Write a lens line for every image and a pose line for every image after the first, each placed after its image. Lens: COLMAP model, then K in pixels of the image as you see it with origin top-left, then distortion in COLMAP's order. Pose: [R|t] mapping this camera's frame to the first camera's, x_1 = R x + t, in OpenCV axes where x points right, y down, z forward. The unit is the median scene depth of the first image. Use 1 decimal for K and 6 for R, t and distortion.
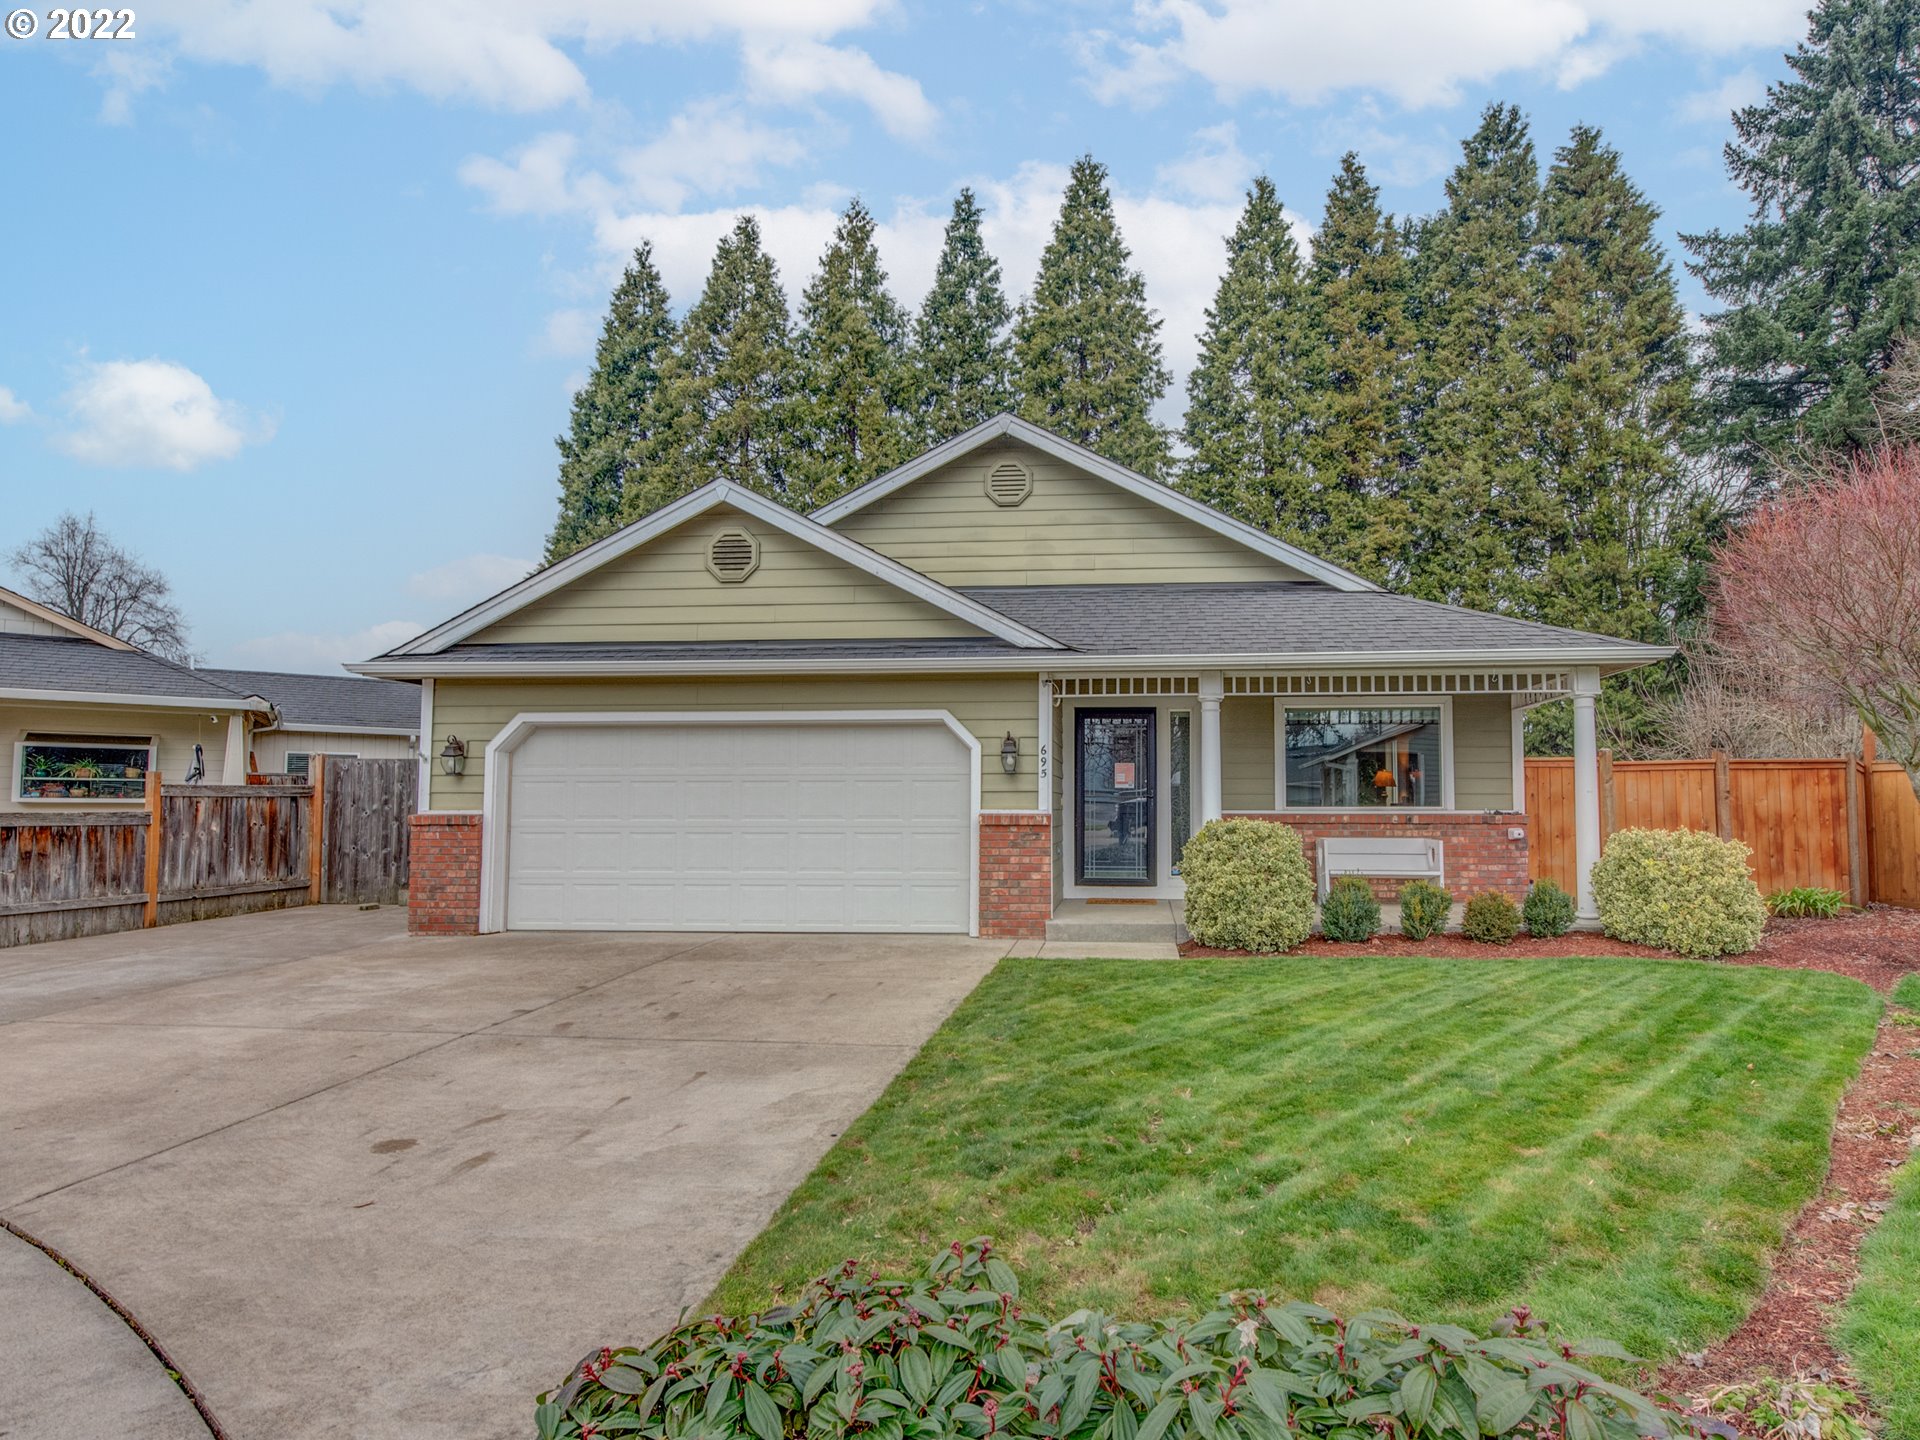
lens RADIAL K [[1383.5, 0, 963.3], [0, 1383.5, 736.5], [0, 0, 1]] dist [0.001264, -0.004044]
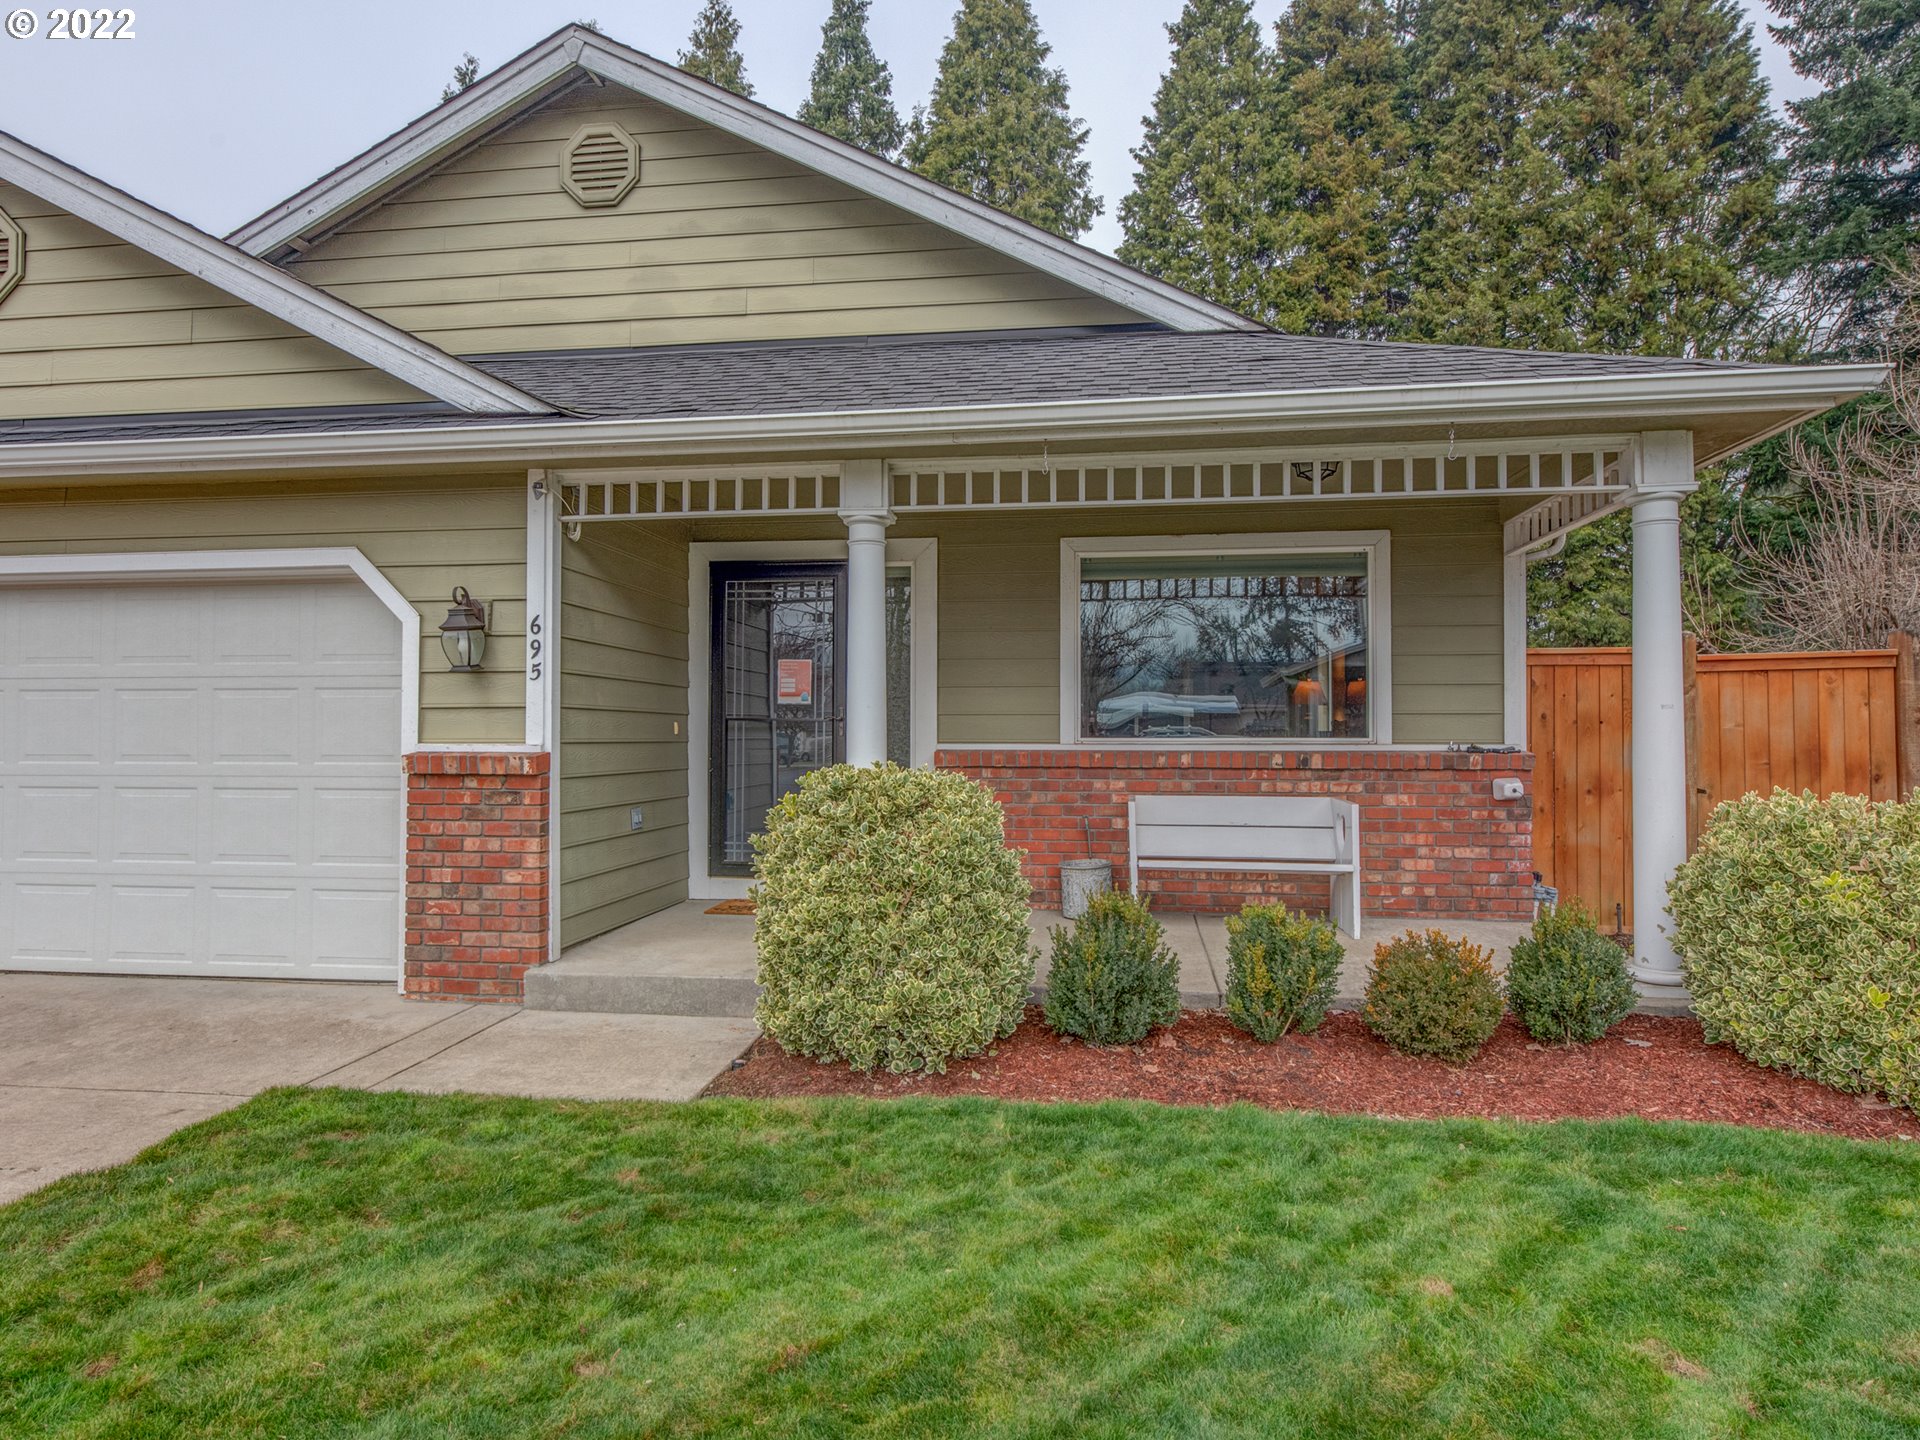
lens RADIAL K [[1229.6, 0, 960.0], [0, 1229.6, 720.0], [0, 0, 1]] dist [-0.001387, 0.001517]
pose [[0.997990, -0.000680, -0.063364, 0.118706], [0.003113, 0.999262, 0.038296, 0.013674], [0.063292, -0.038416, 0.997255, 0.280168]]
